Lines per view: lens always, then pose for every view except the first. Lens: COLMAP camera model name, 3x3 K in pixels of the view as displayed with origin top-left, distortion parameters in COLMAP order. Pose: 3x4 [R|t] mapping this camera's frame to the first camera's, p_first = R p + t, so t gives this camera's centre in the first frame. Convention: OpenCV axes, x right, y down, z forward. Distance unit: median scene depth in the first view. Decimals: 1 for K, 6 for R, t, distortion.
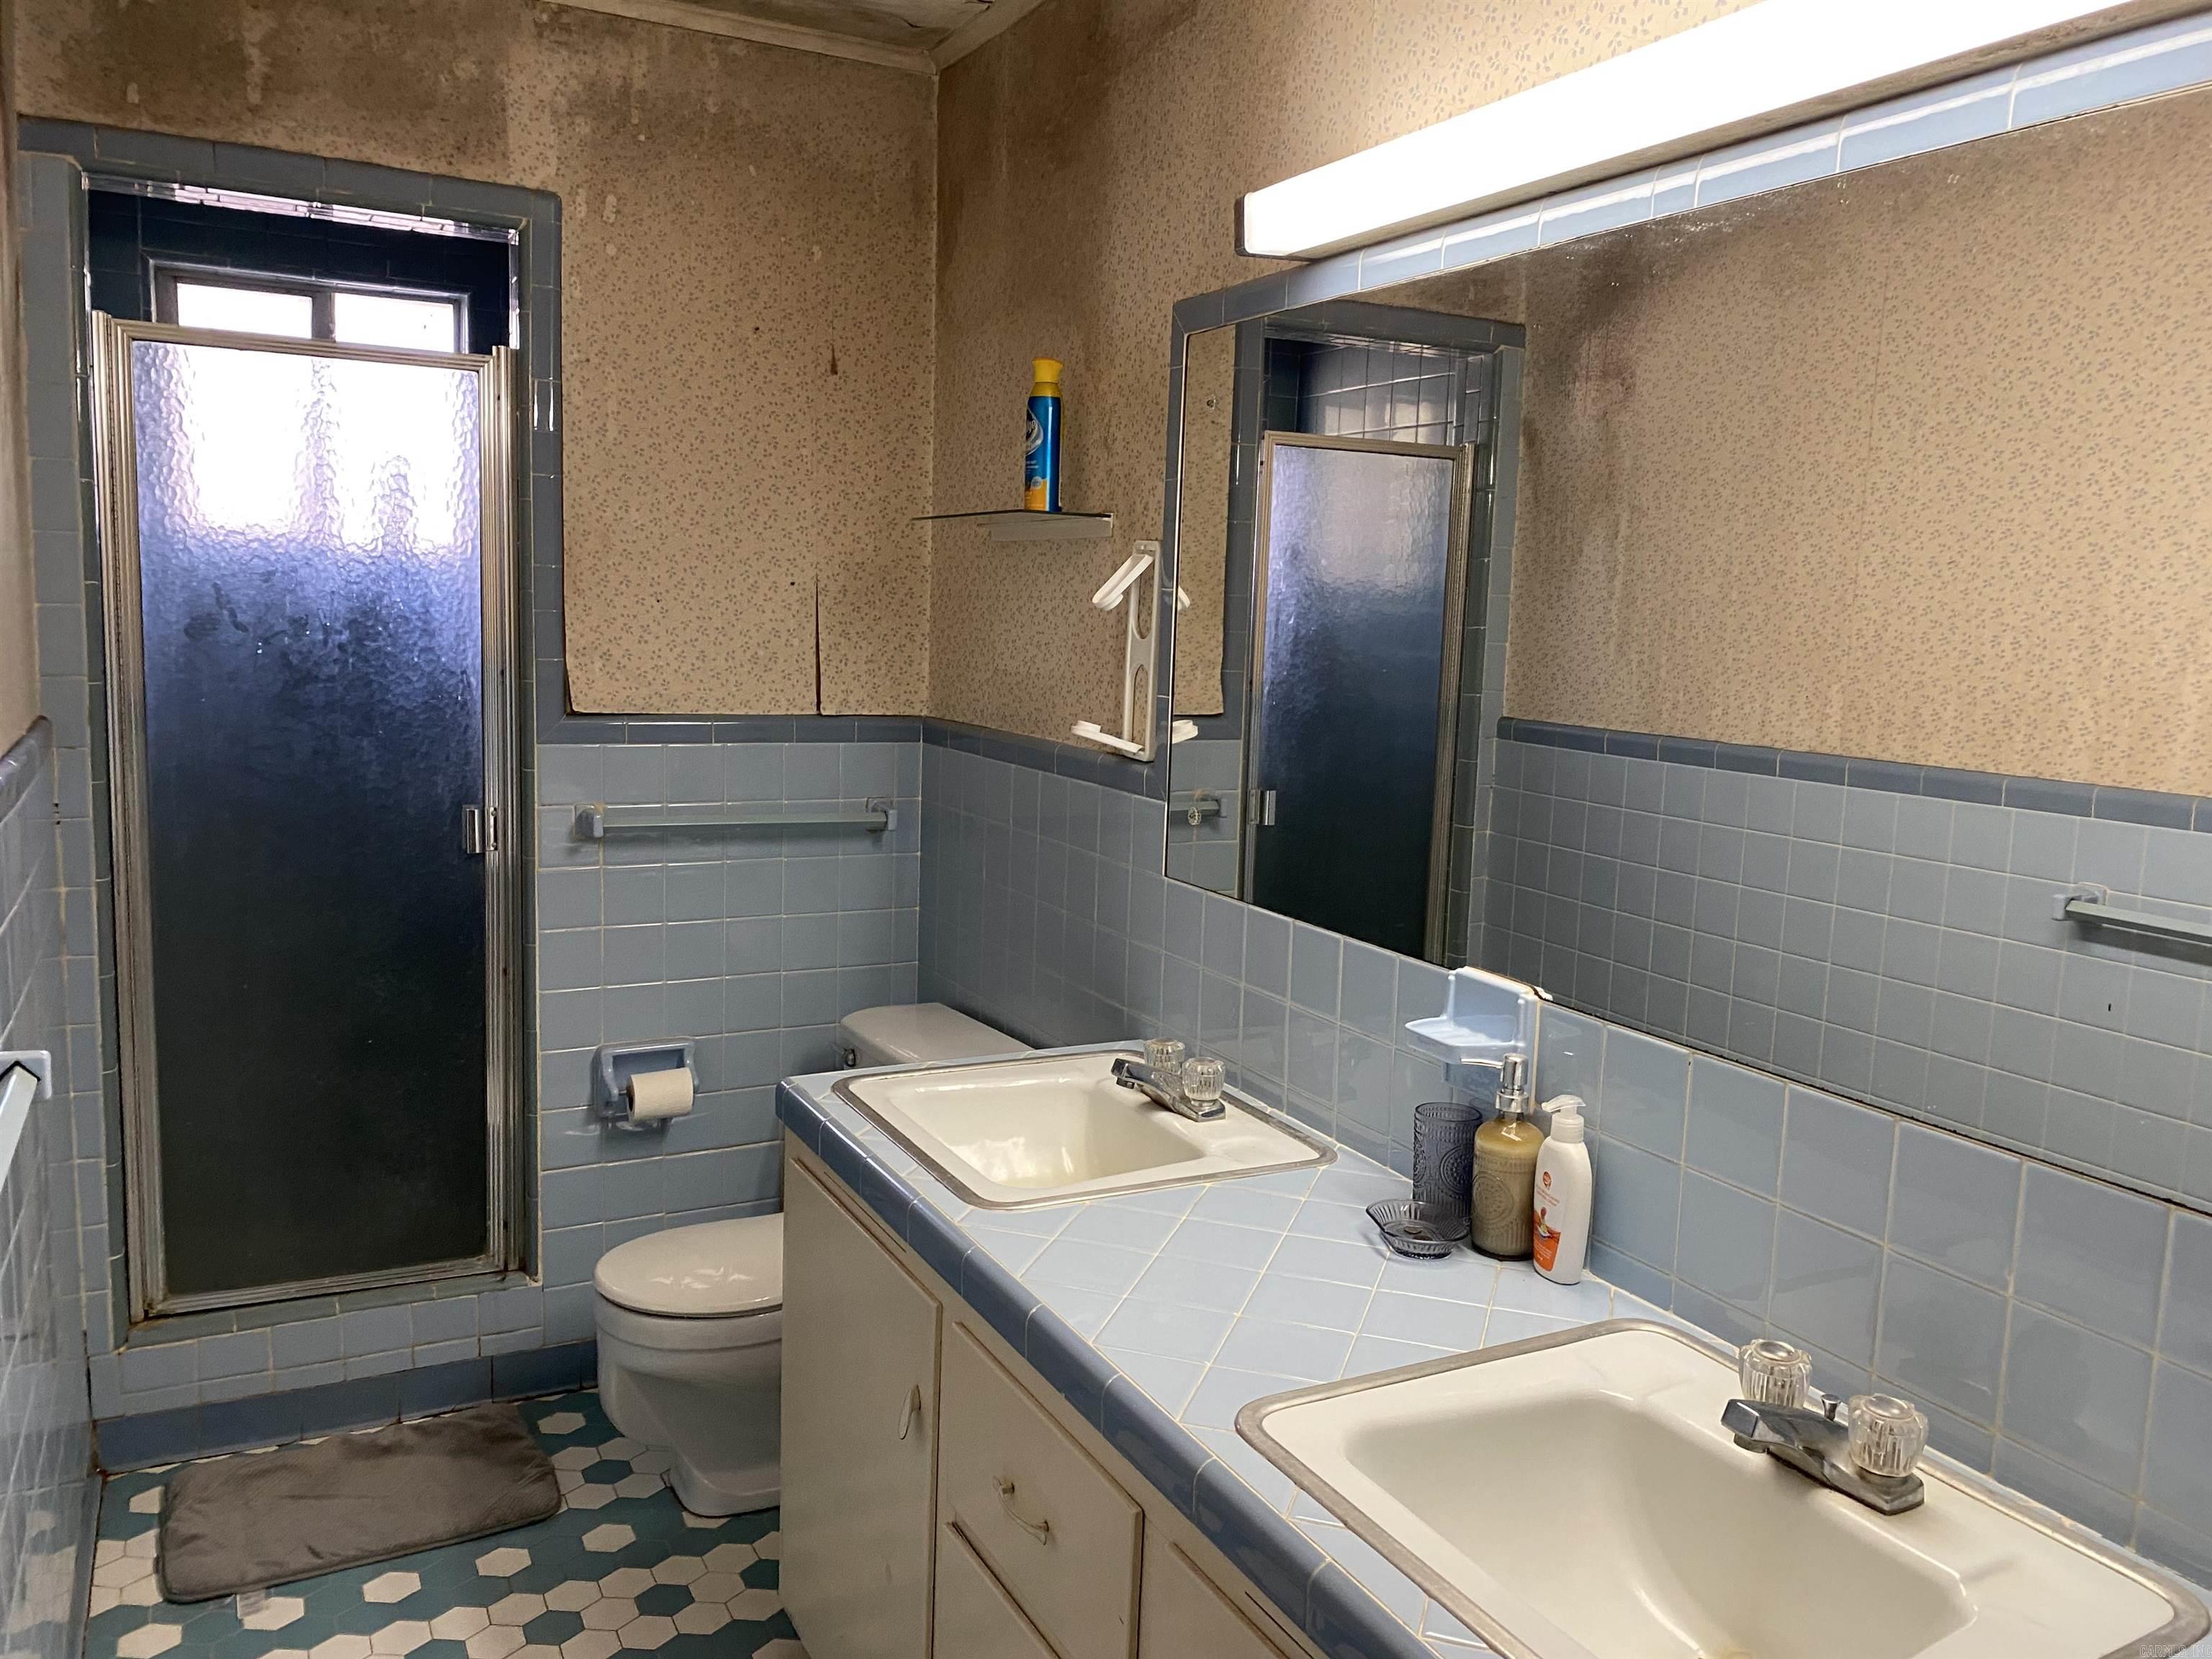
lens RADIAL K [[1670.1, 0, 1099.7], [0, 1670.1, 832.2], [0, 0, 1]] dist [0.038998, -0.043771]
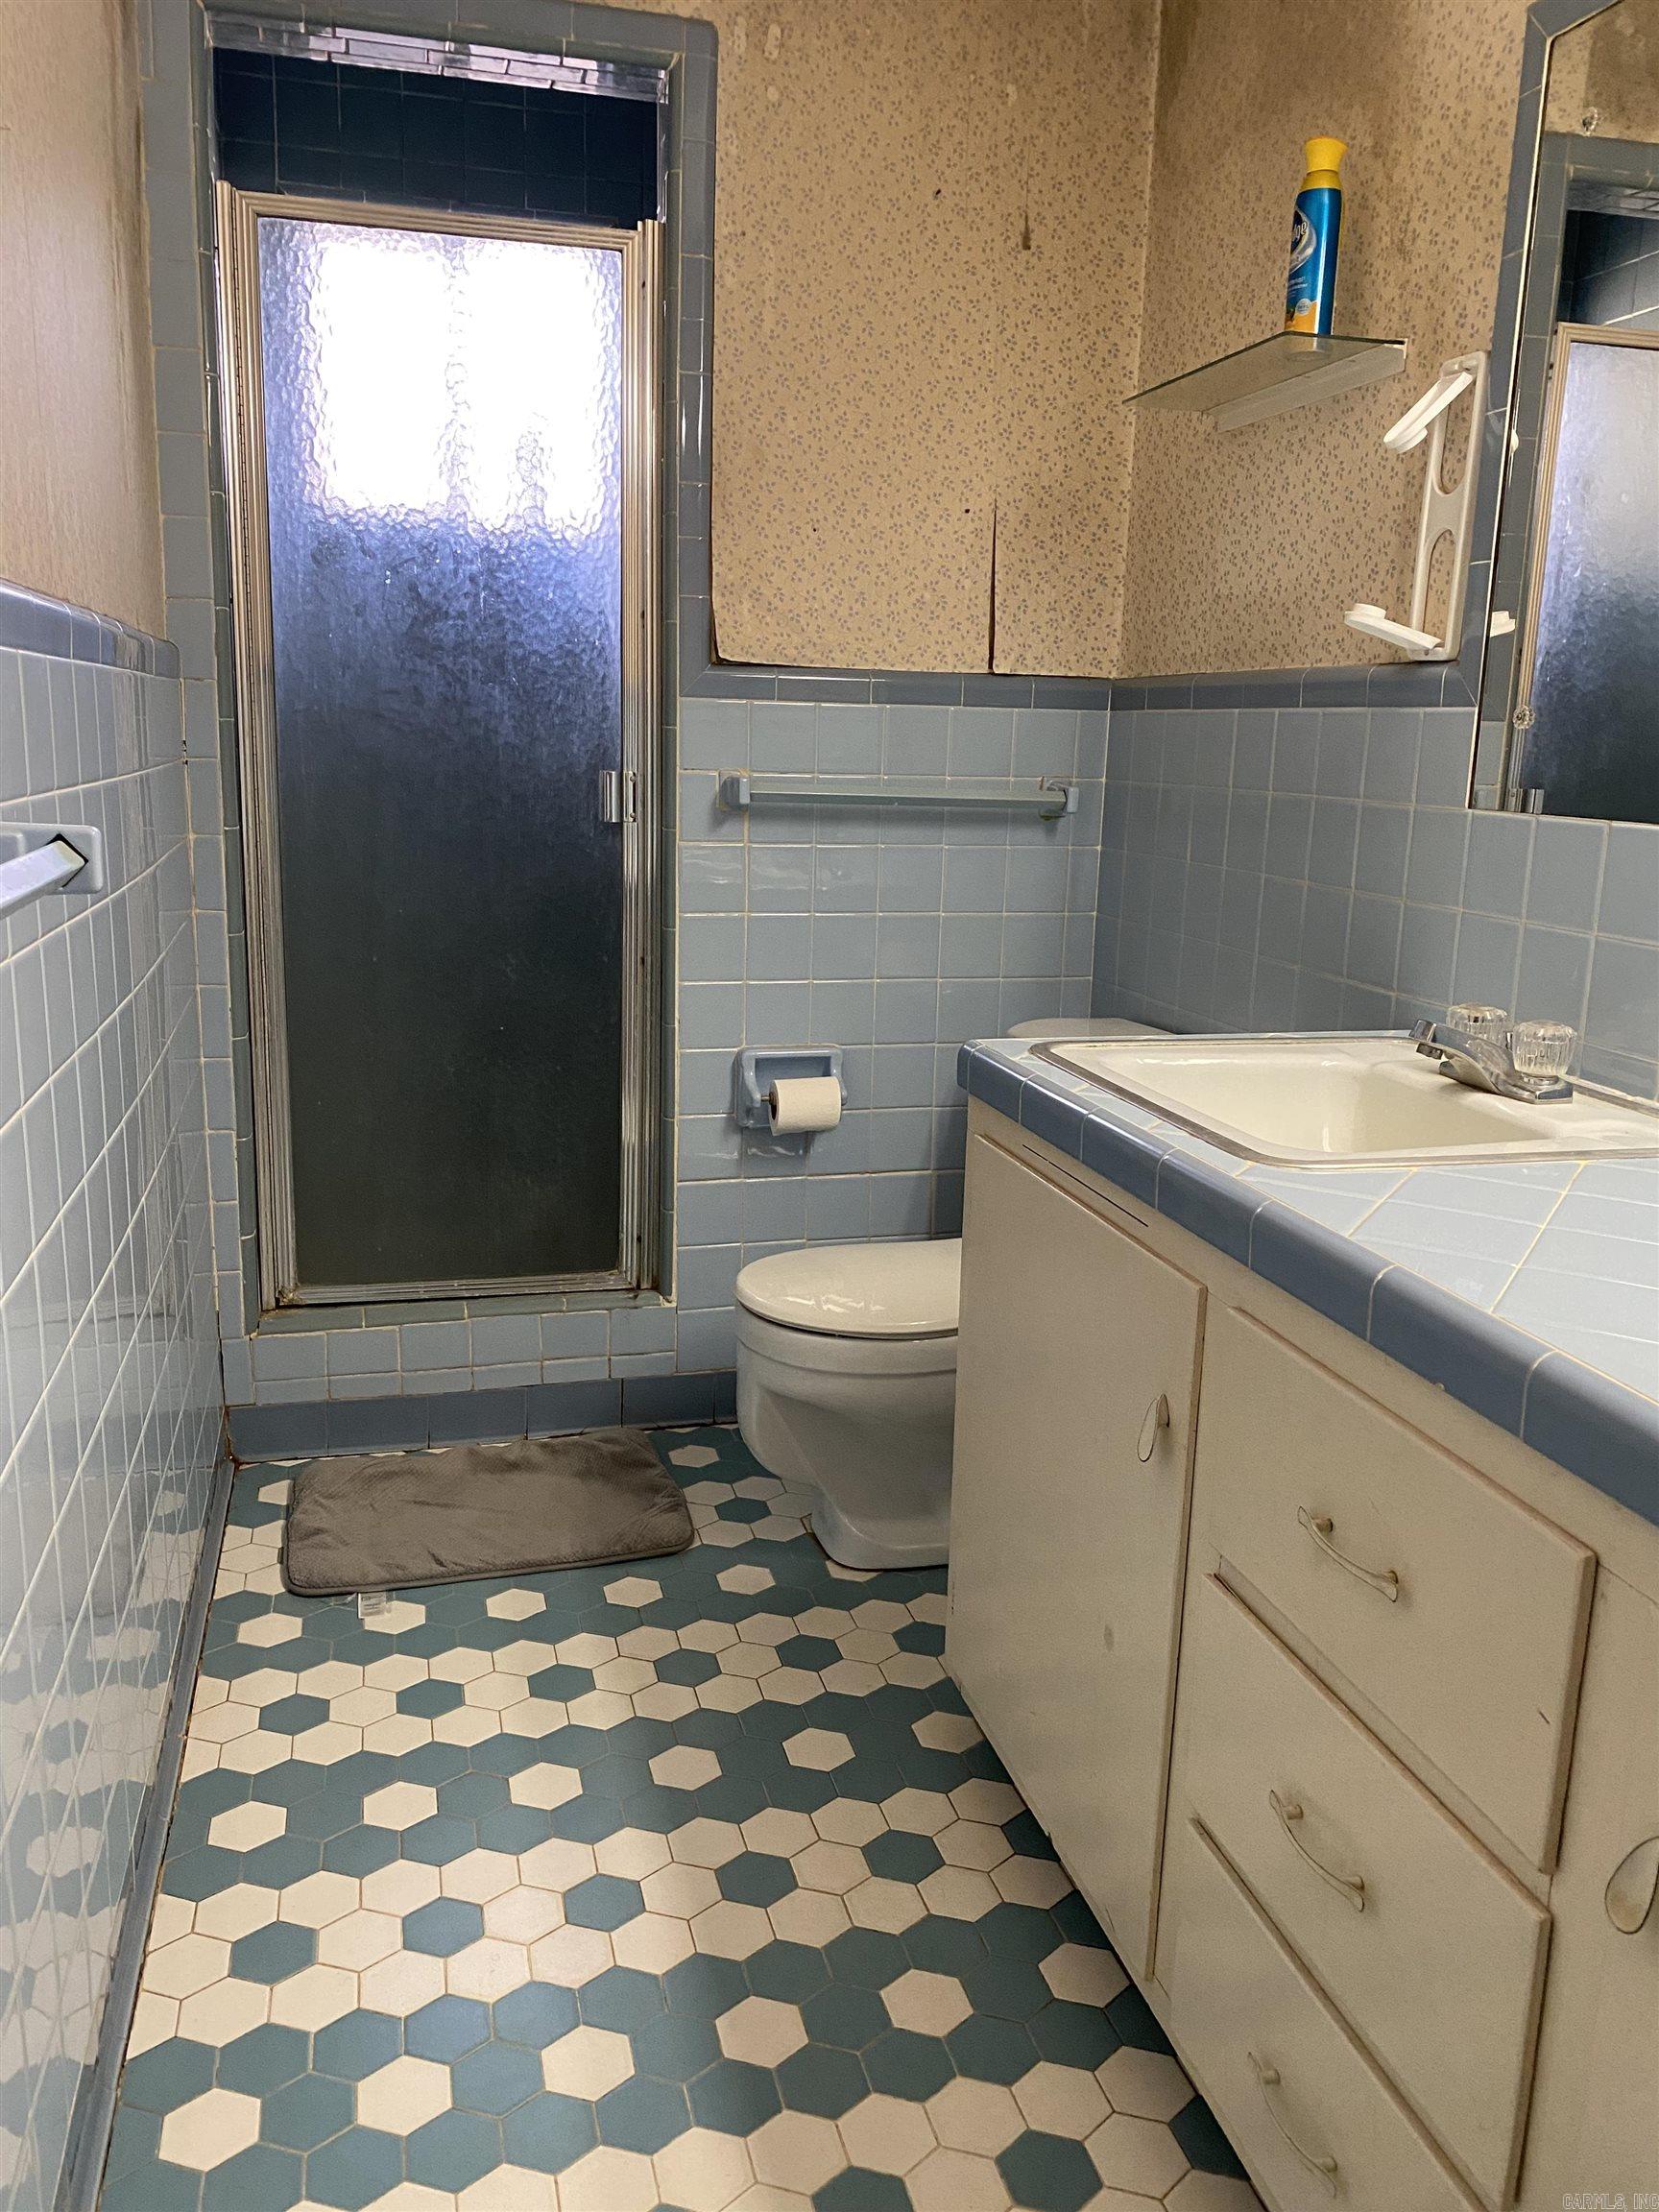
lens RADIAL K [[1670.1, 0, 819.9], [0, 1670.1, 1092.0], [0, 0, 1]] dist [0.038998, -0.043771]
pose [[0.974094, 0.038105, -0.222909, -0.063235], [-0.022670, 0.997190, 0.071398, 0.094025], [0.225003, -0.064495, 0.972221, 0.159265]]
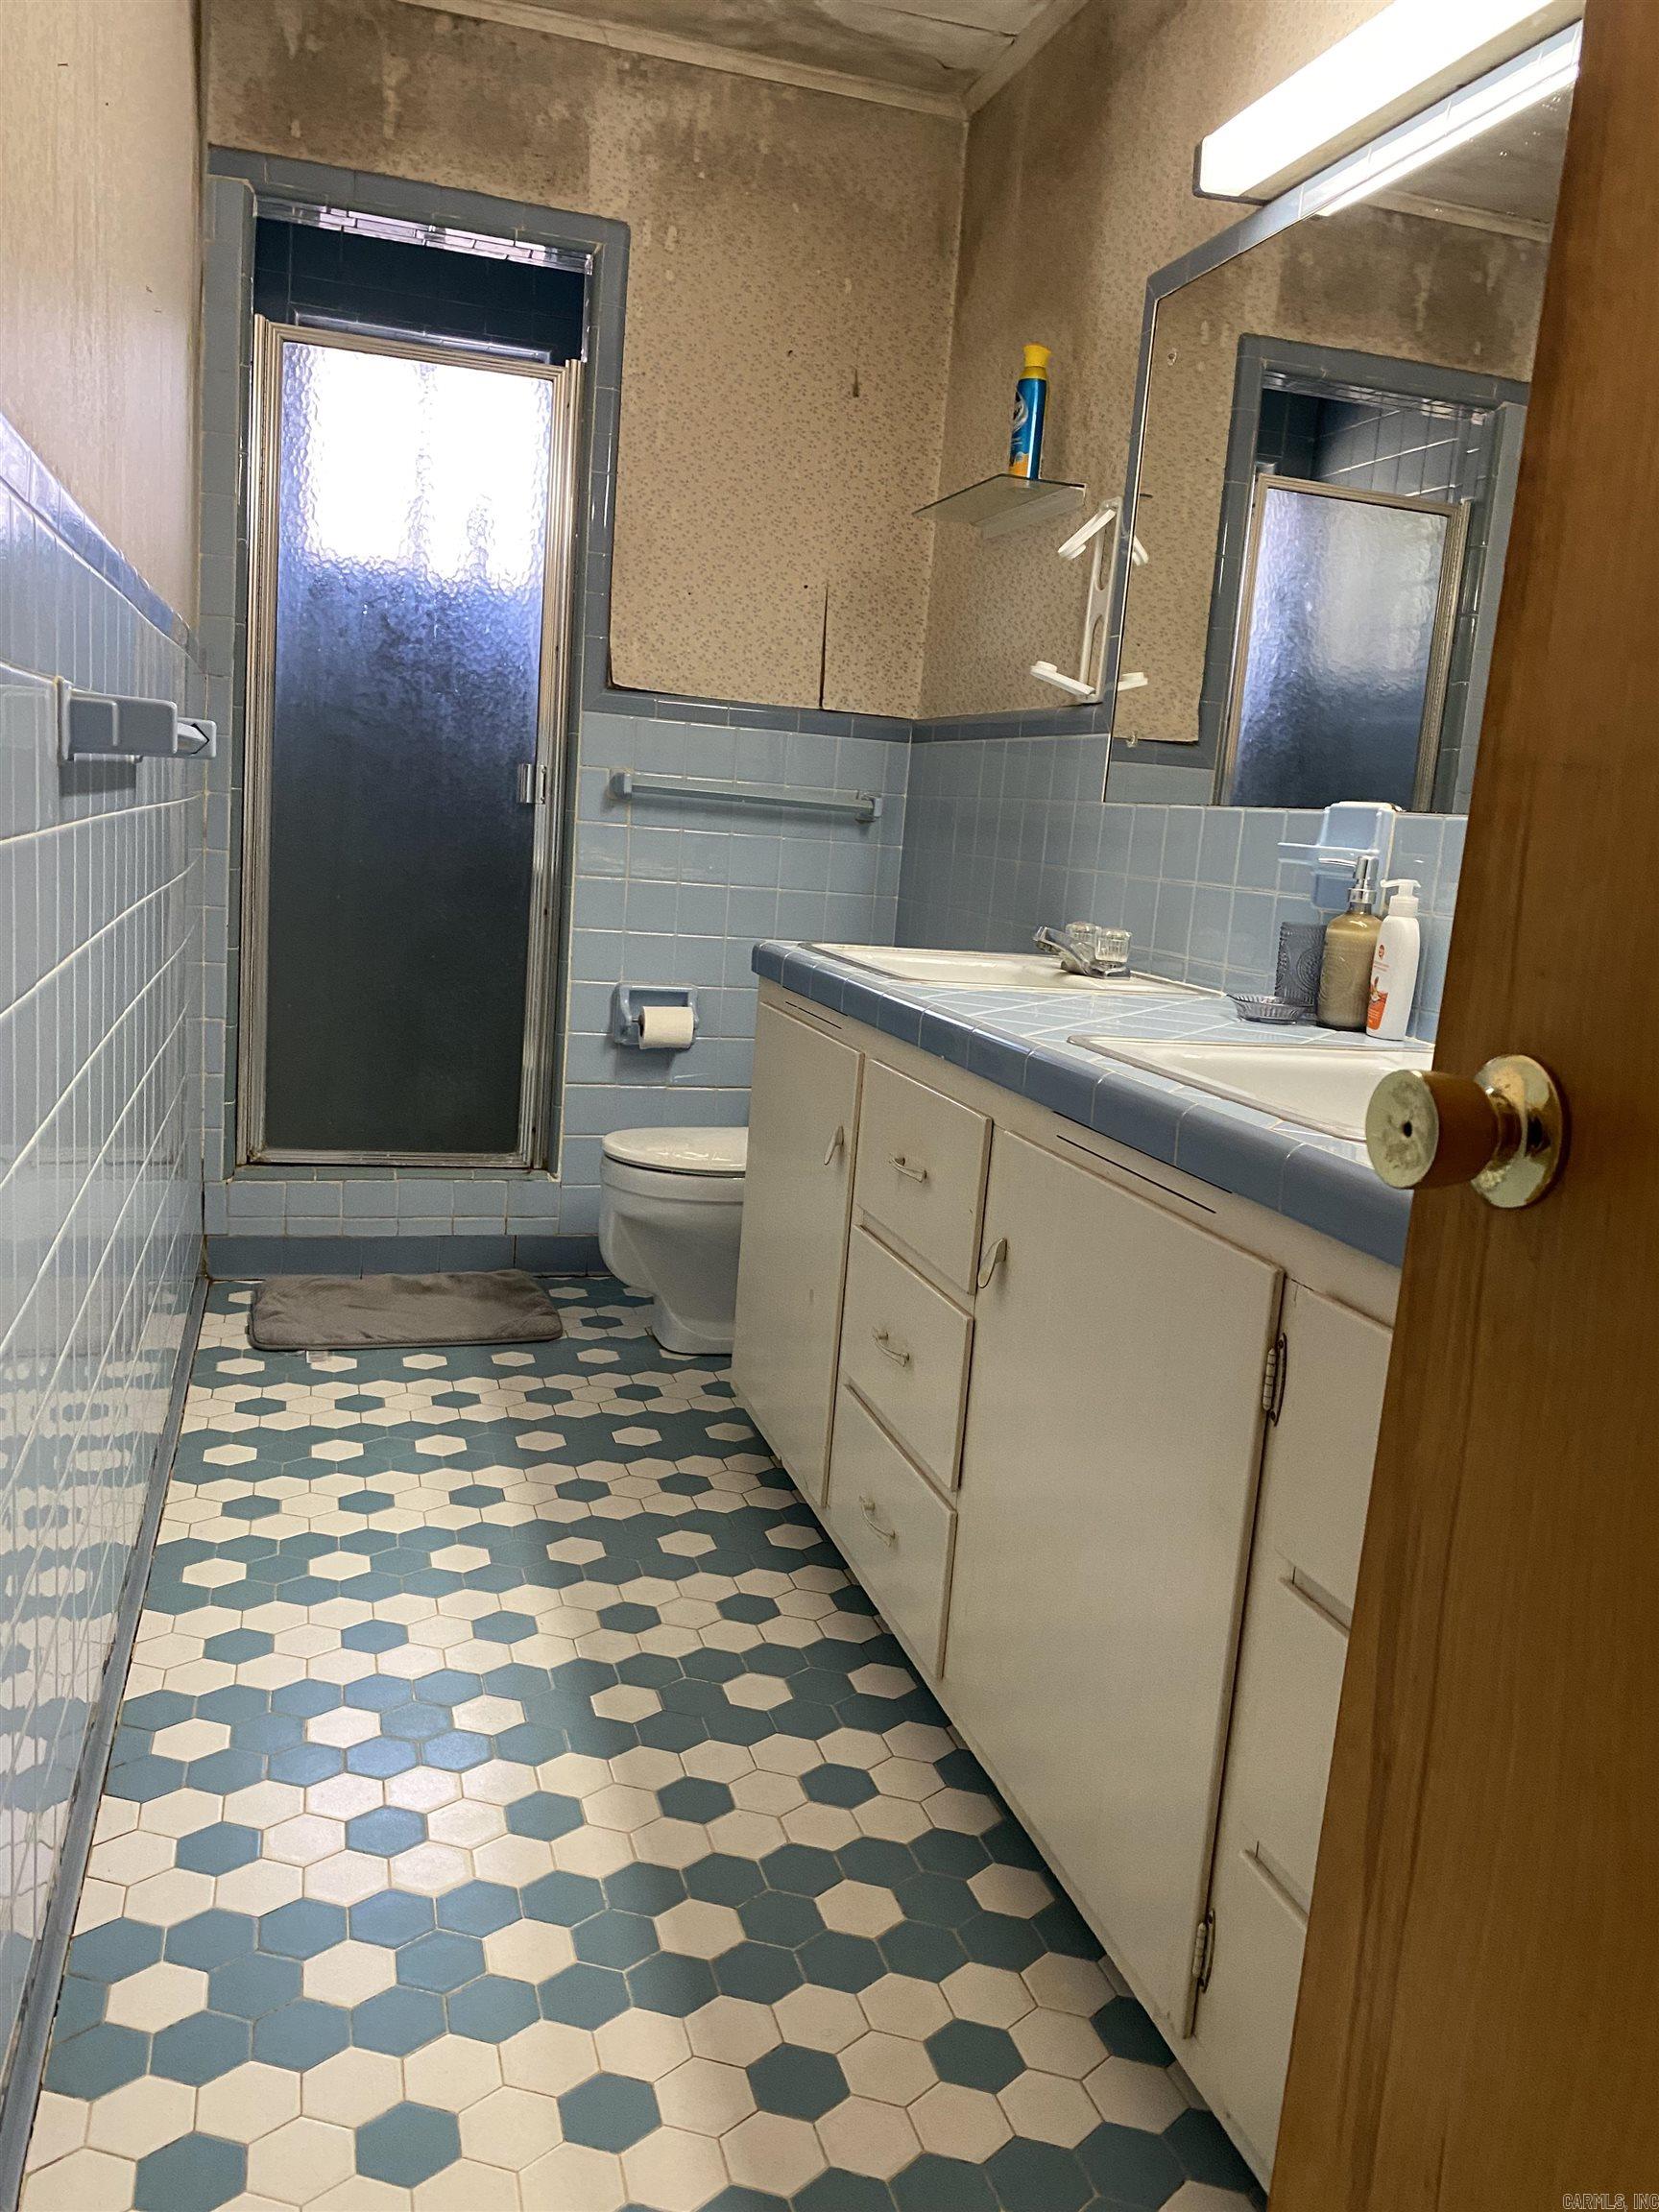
lens RADIAL K [[1672.3, 0, 829.5], [0, 1672.3, 1106.0], [0, 0, 1]] dist [0.057205, -0.084172]
pose [[0.981418, 0.071275, -0.178153, 0.064128], [-0.066839, 0.997289, 0.030787, 0.182046], [0.179864, -0.018308, 0.983521, -0.127262]]
